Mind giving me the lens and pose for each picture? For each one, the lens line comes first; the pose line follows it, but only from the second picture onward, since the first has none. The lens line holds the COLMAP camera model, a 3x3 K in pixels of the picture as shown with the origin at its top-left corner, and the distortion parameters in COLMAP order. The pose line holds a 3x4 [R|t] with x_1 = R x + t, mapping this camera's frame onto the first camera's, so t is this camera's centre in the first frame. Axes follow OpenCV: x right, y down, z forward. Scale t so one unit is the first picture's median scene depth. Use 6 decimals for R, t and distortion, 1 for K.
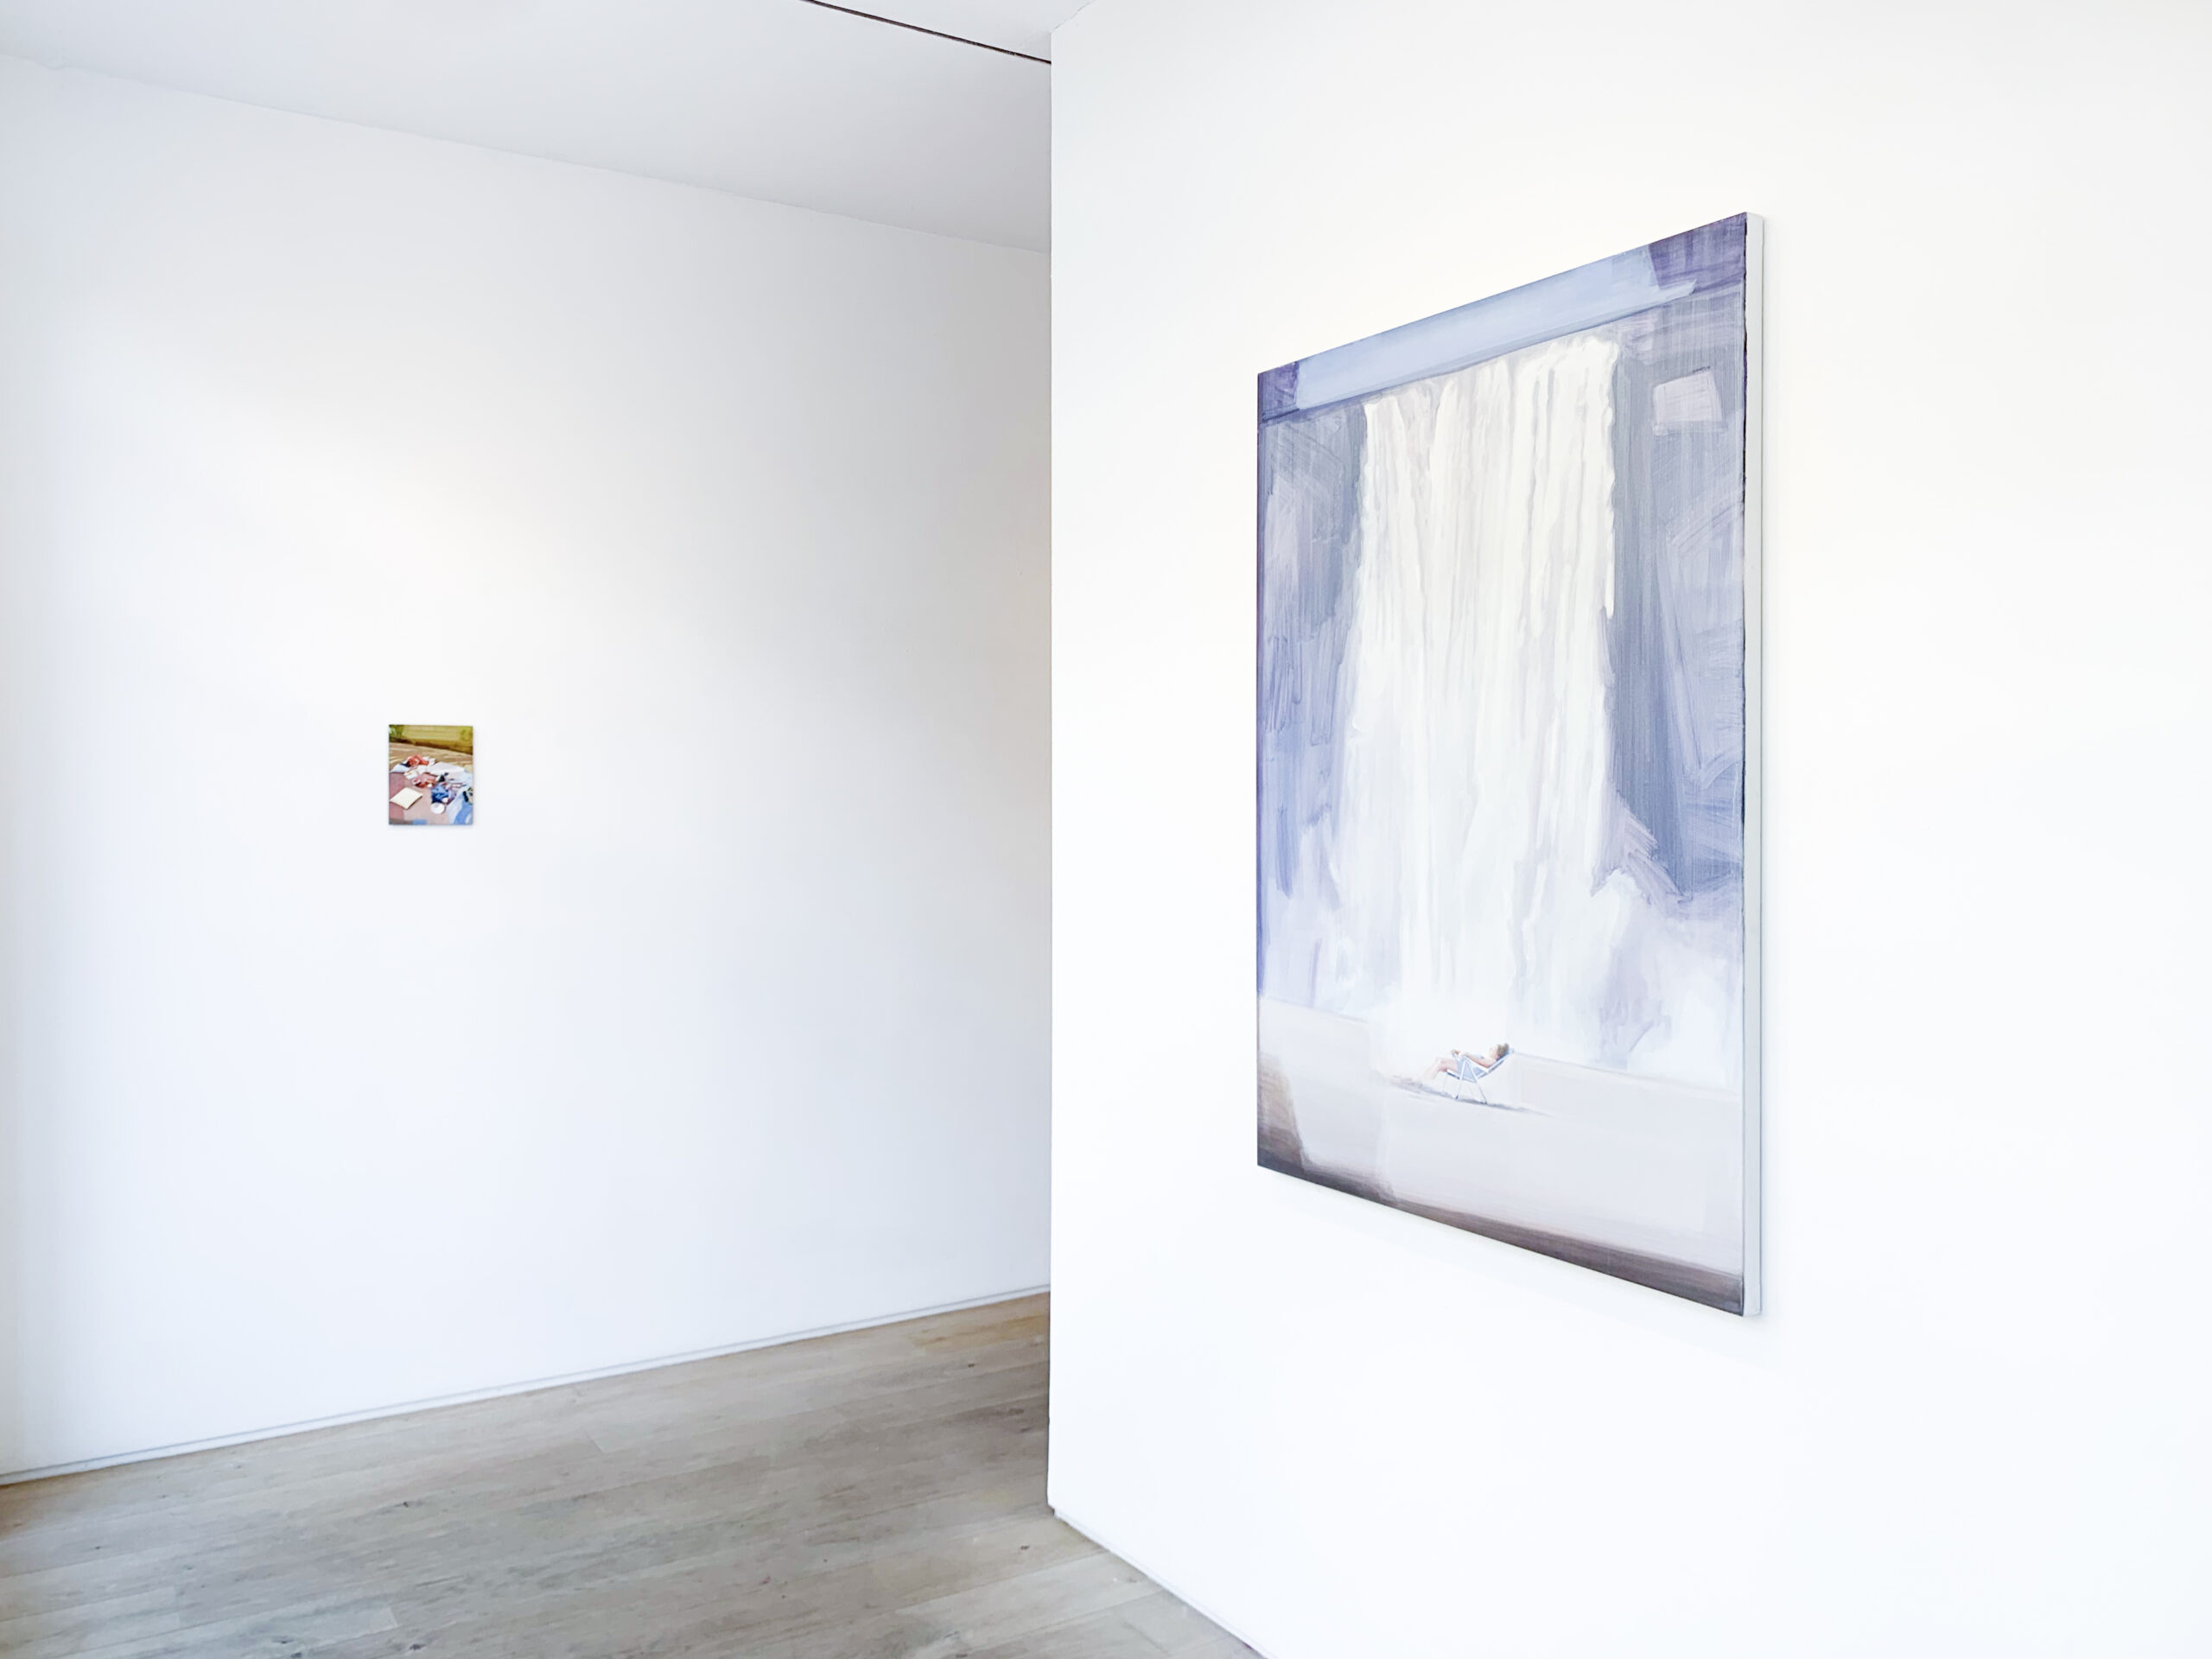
lens RADIAL K [[1715.5, 0, 1104.5], [0, 1715.5, 822.9], [0, 0, 1]] dist [0.041297, -0.053209]
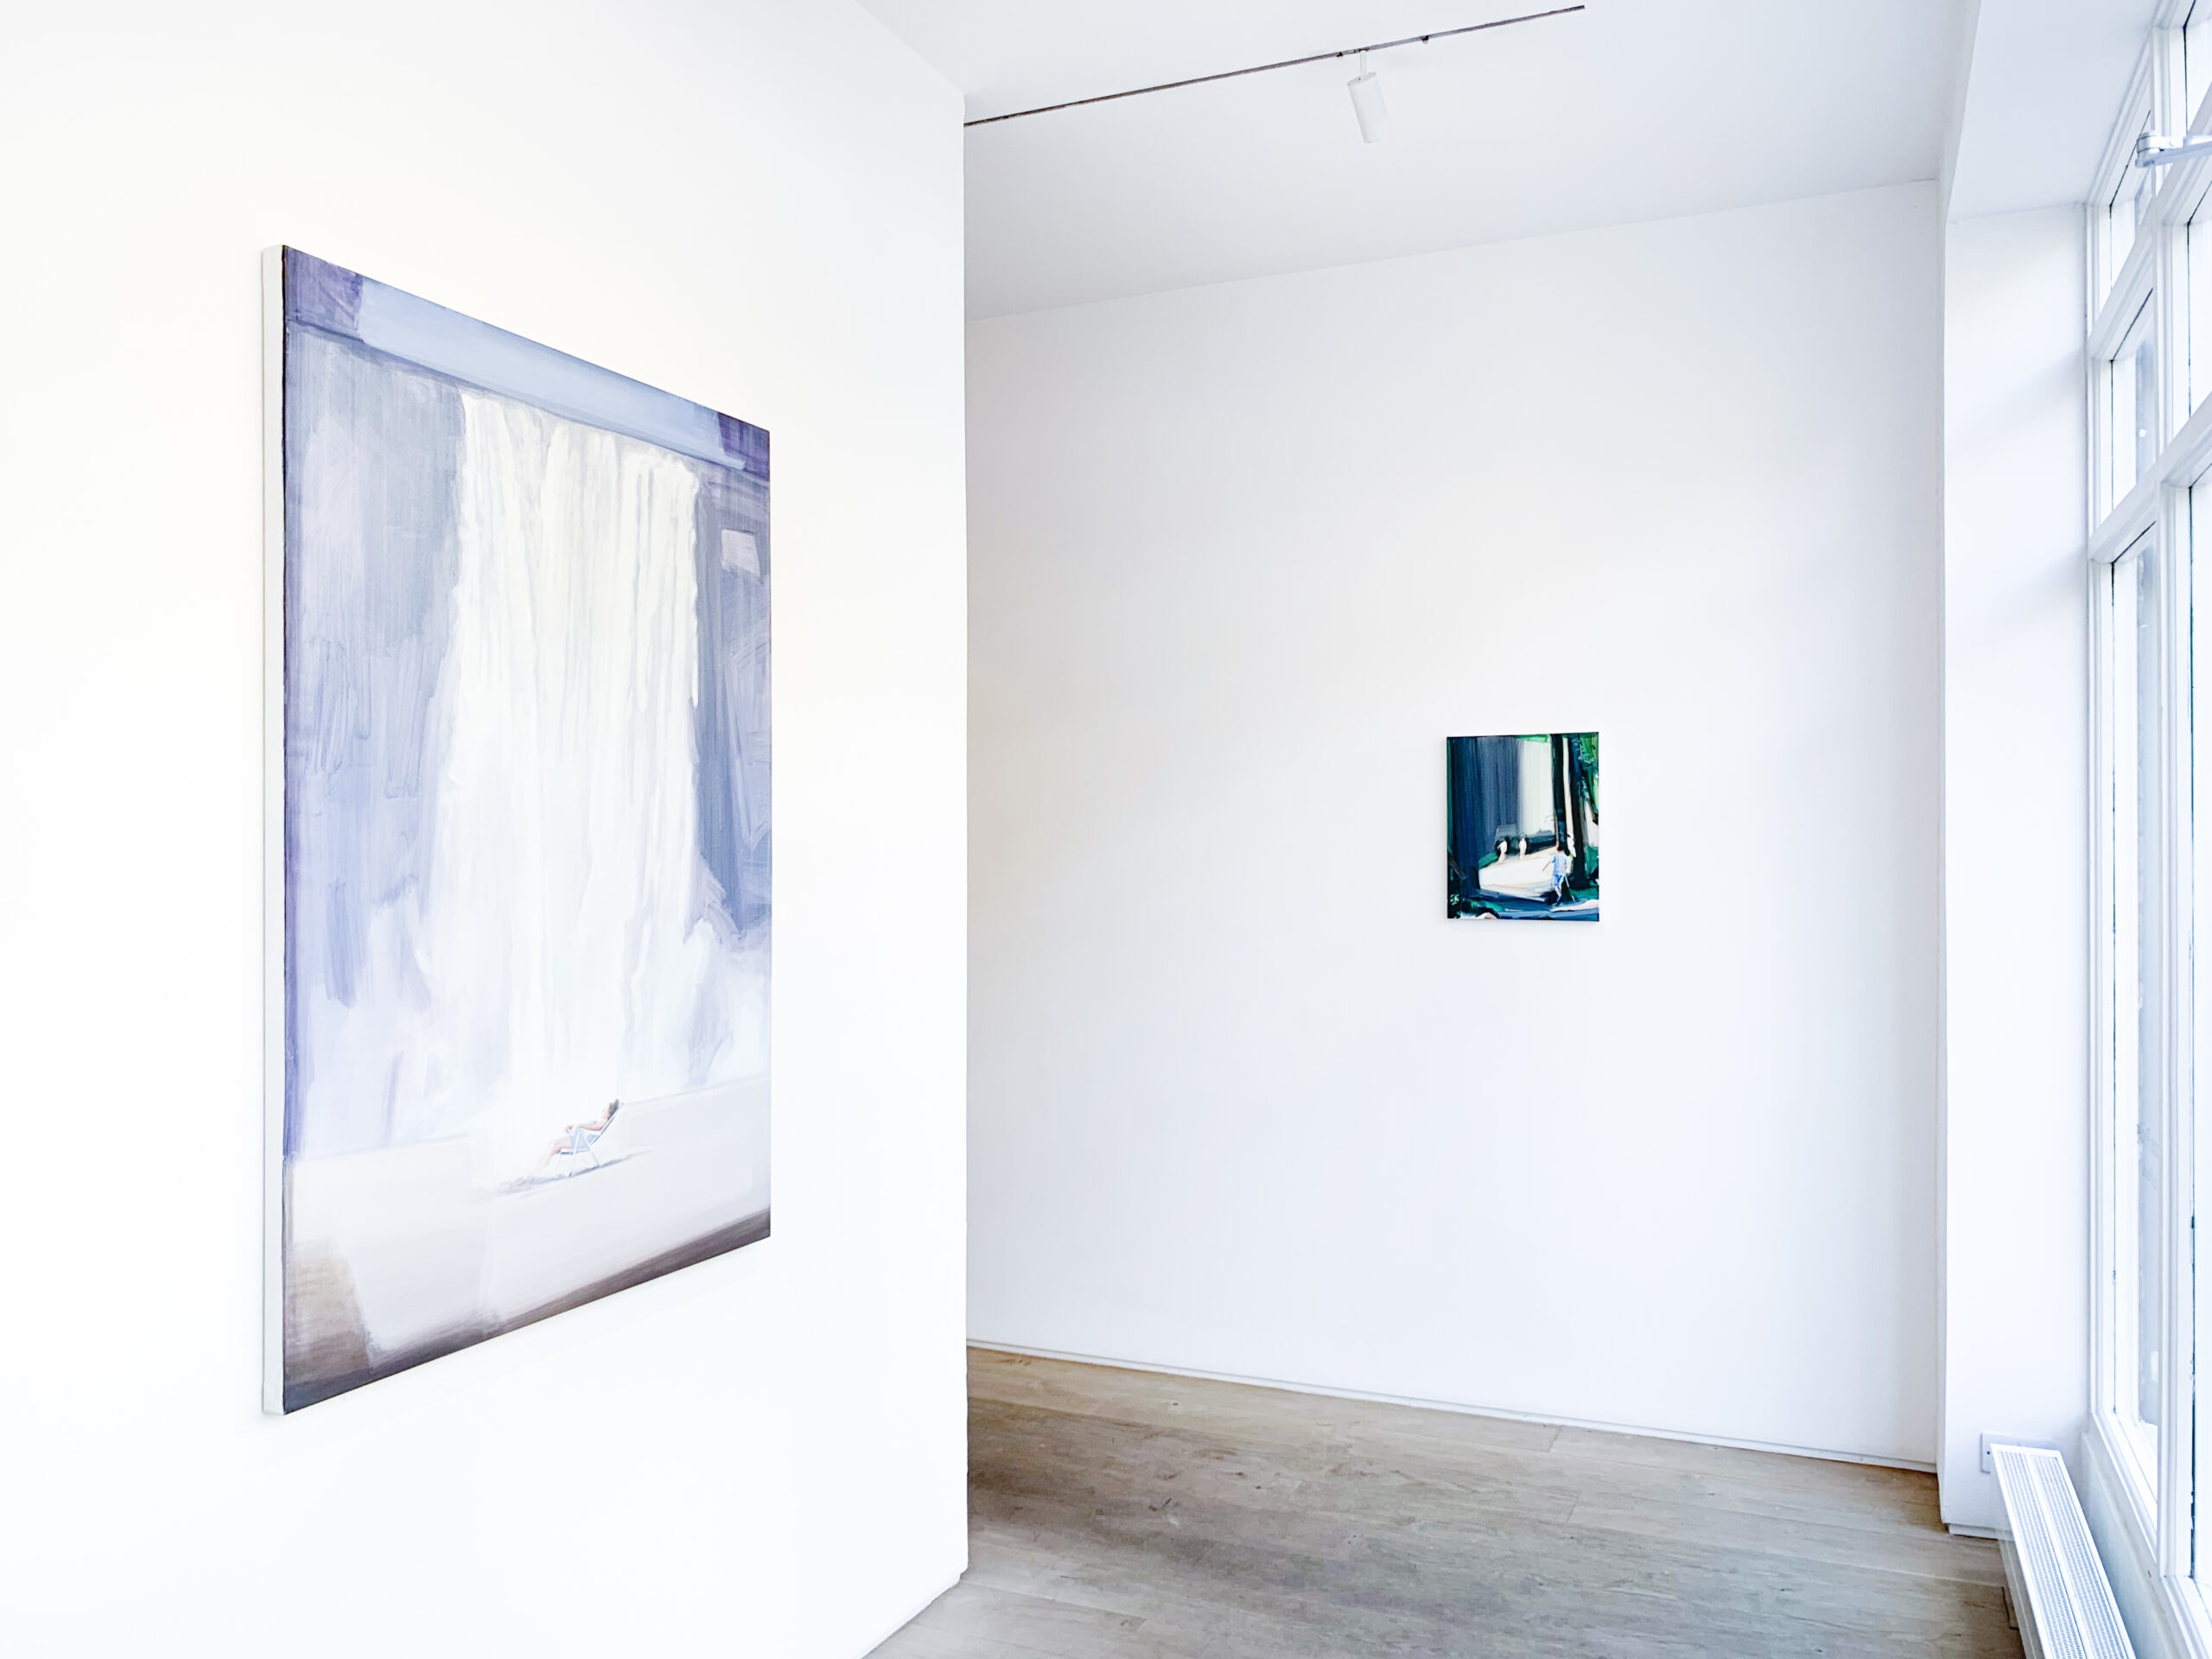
lens RADIAL K [[1715.5, 0, 1107.8], [0, 1715.5, 834.6], [0, 0, 1]] dist [0.041297, -0.053209]
pose [[-0.569224, -0.002881, 0.822177, -0.777261], [0.012353, 0.999851, 0.012056, -0.038976], [-0.822090, 0.017018, -0.569104, 1.333624]]
